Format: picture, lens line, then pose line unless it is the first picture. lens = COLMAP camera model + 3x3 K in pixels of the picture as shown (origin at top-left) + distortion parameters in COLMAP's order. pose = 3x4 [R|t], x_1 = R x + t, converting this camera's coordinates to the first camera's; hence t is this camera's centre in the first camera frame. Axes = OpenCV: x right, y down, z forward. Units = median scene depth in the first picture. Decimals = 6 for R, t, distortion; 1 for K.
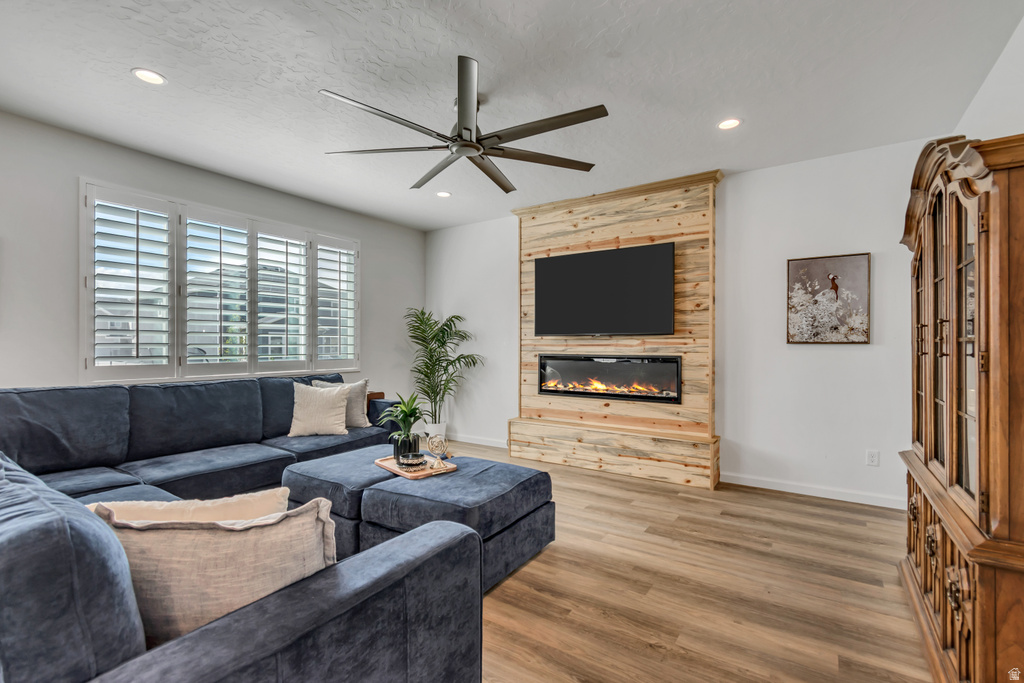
lens RADIAL K [[462.2, 0, 519.4], [0, 462.2, 344.6], [0, 0, 1]] dist [0.000365, 0.000077]
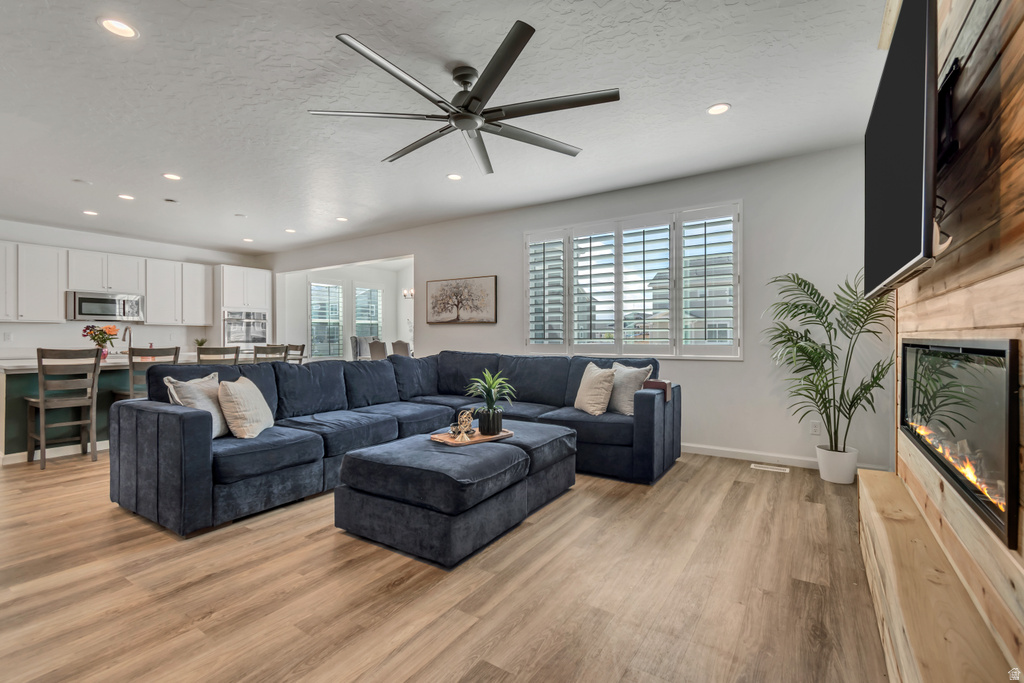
lens RADIAL K [[462.2, 0, 517.7], [0, 462.2, 342.2], [0, 0, 1]] dist [0.000365, 0.000077]
pose [[-0.006635, 0.010266, -0.999925, 0.644755], [0.007889, 0.999917, 0.010213, 0.019549], [0.999947, -0.007820, -0.006715, 0.836097]]
